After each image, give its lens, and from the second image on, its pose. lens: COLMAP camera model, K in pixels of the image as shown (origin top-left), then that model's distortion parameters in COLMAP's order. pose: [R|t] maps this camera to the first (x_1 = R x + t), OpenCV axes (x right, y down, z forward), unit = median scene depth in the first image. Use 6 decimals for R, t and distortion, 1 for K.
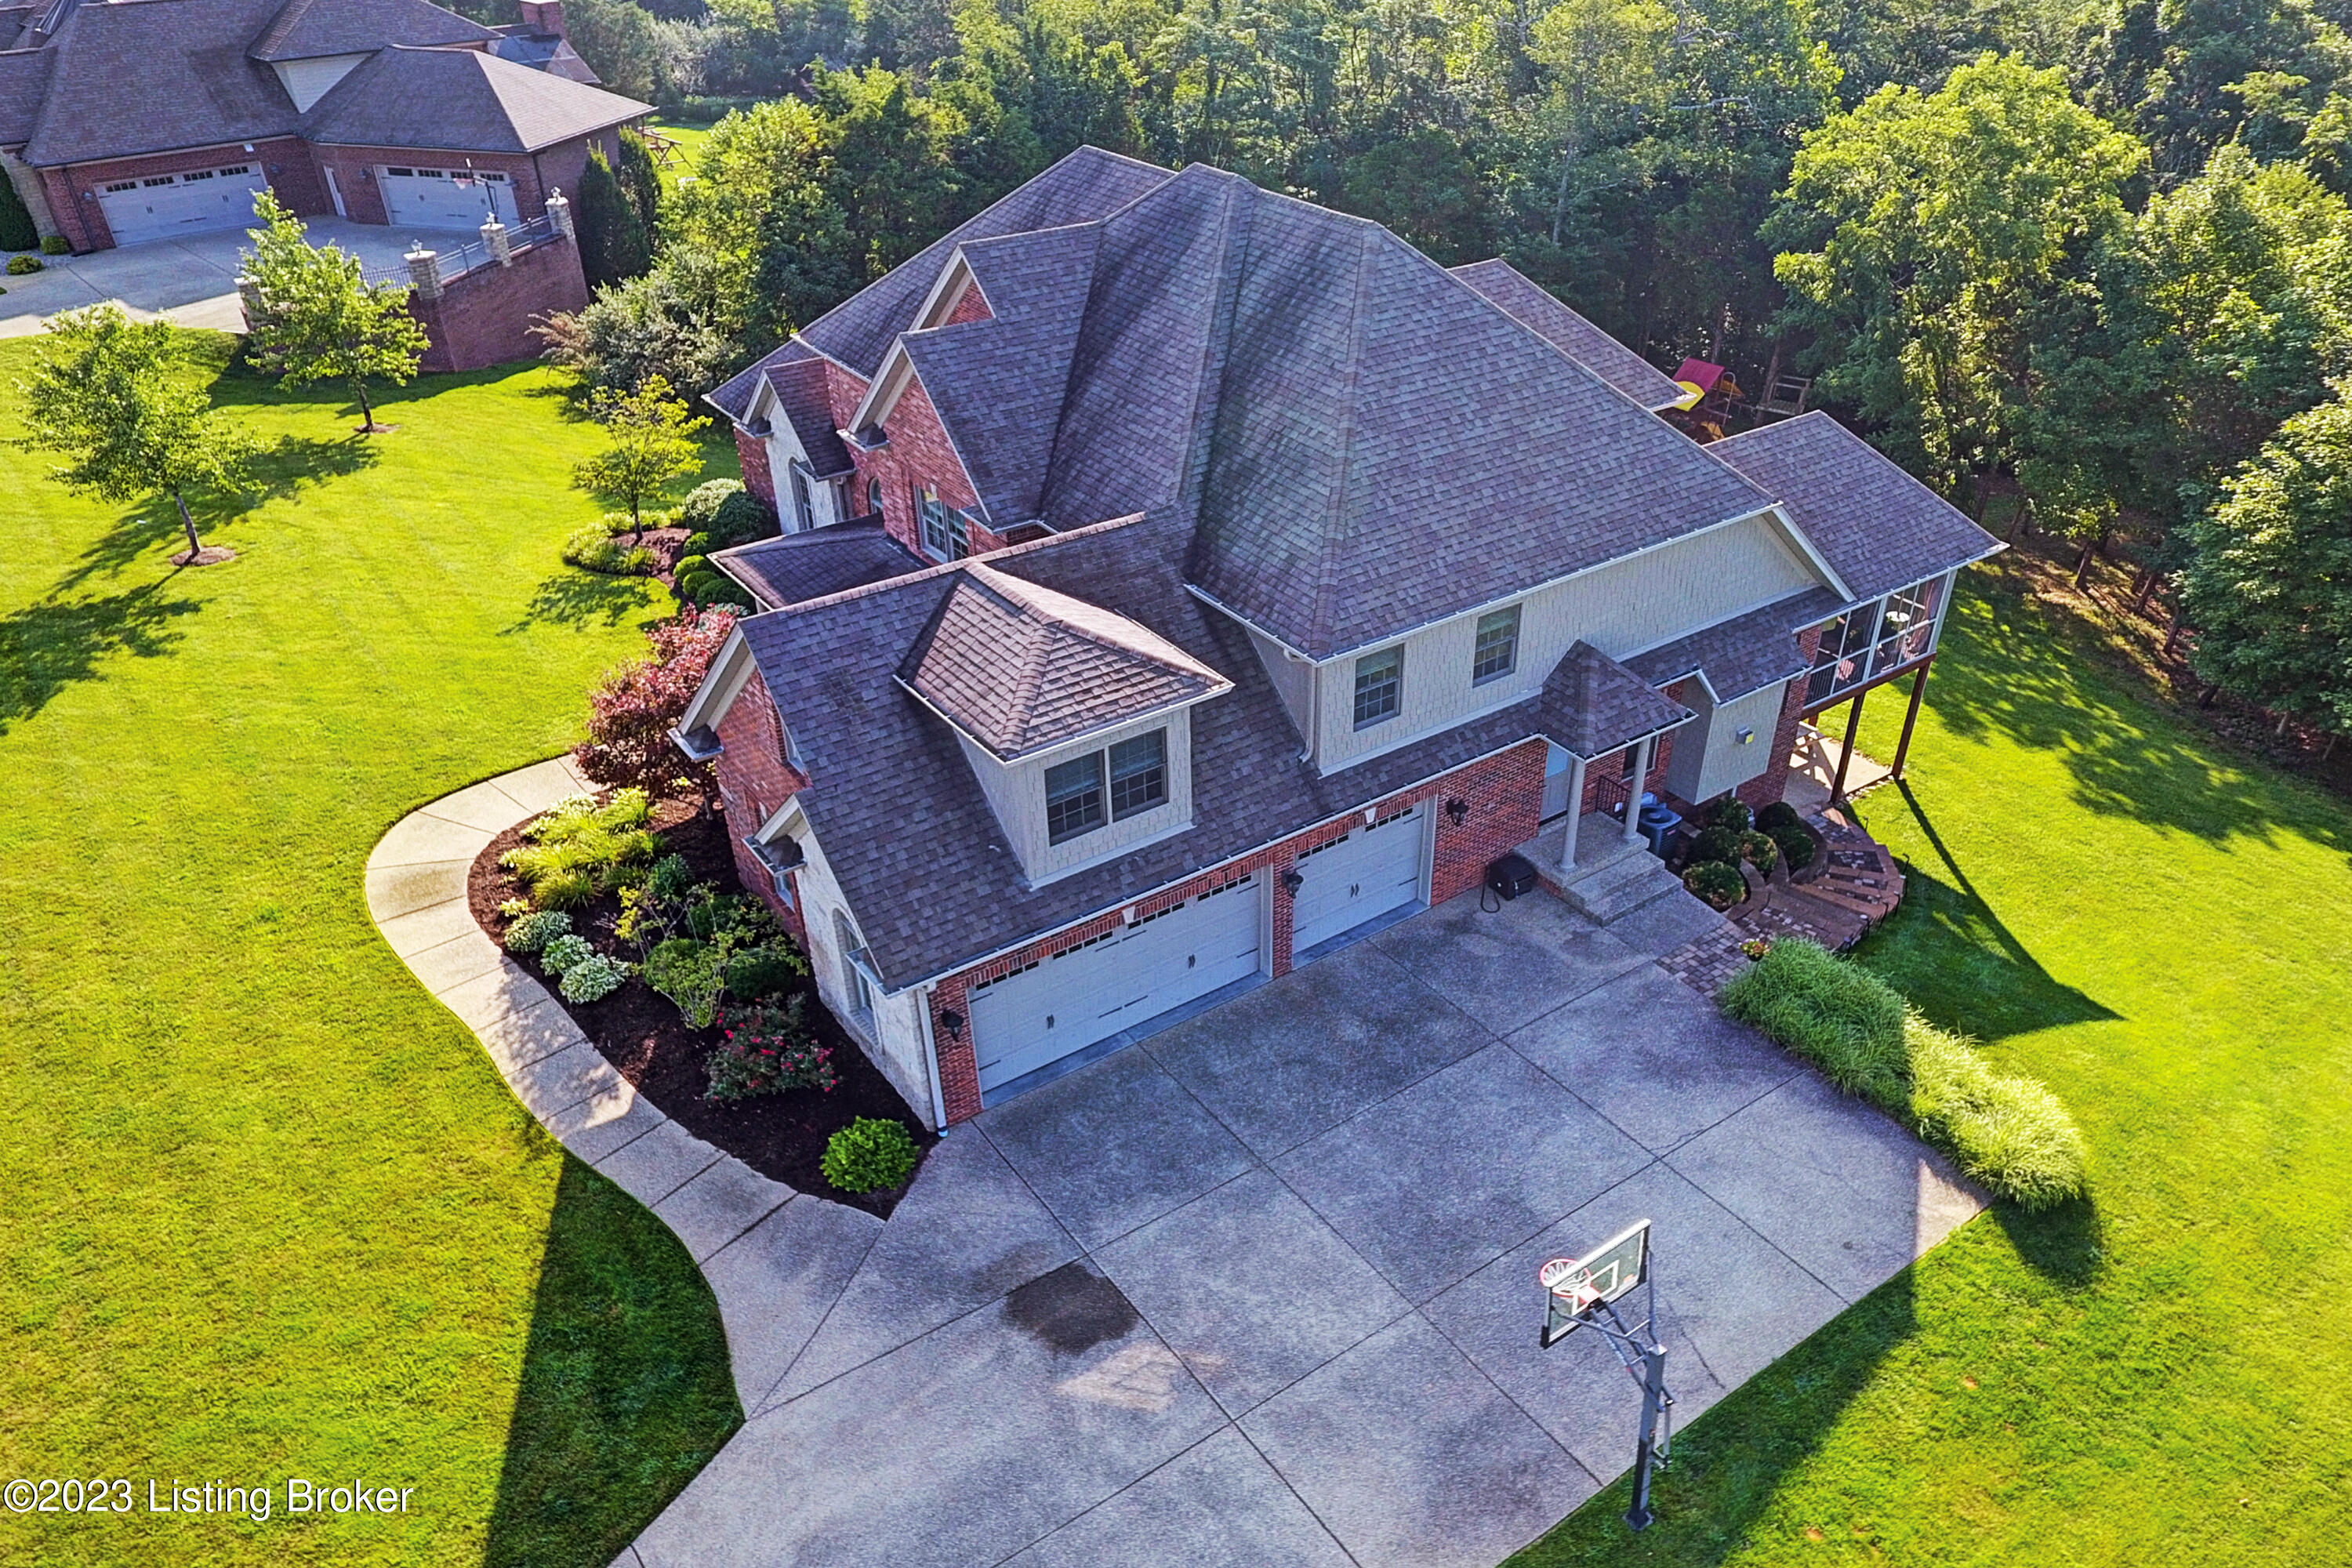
lens RADIAL K [[1700.8, 0, 1279.6], [0, 1700.8, 789.5], [0, 0, 1]] dist [-0.005770, 0.005268]
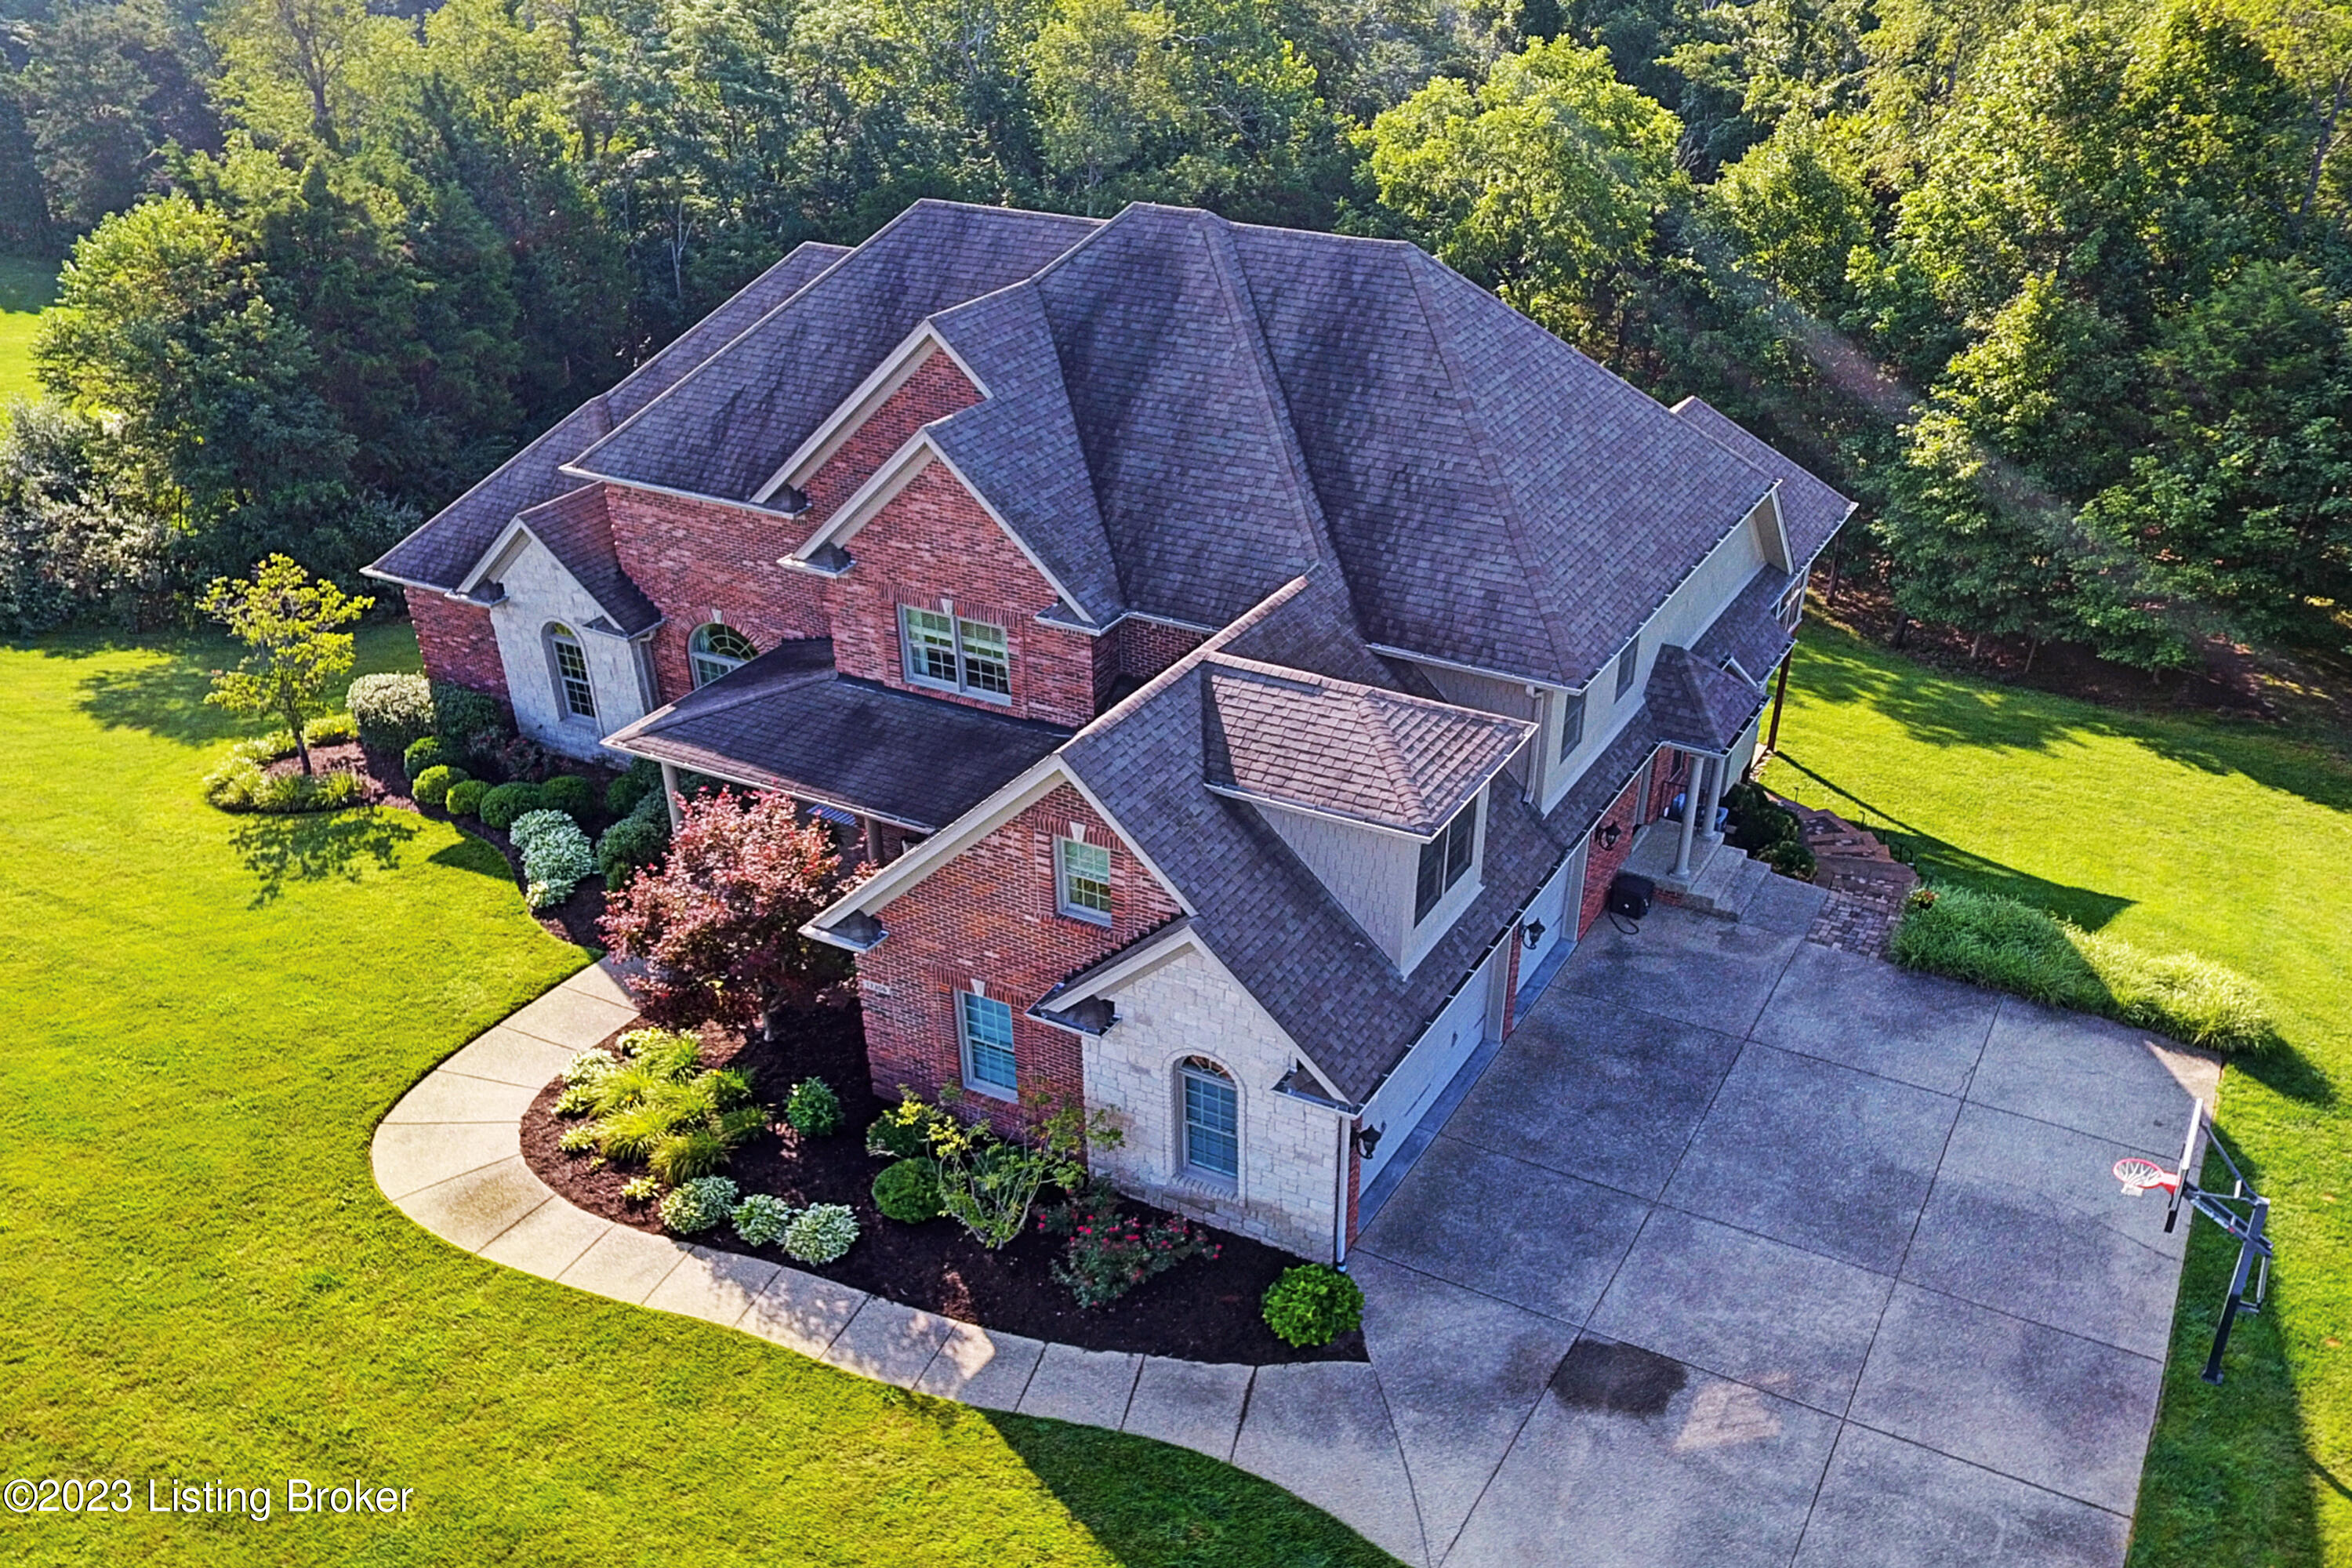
lens RADIAL K [[1991.6, 0, 1215.6], [0, 1991.6, 955.0], [0, 0, 1]] dist [-0.003578, -0.002799]
pose [[0.909535, -0.222405, 0.351115, -0.516817], [0.220000, 0.974353, 0.047286, -0.023531], [-0.352627, 0.034237, 0.935137, 0.016057]]
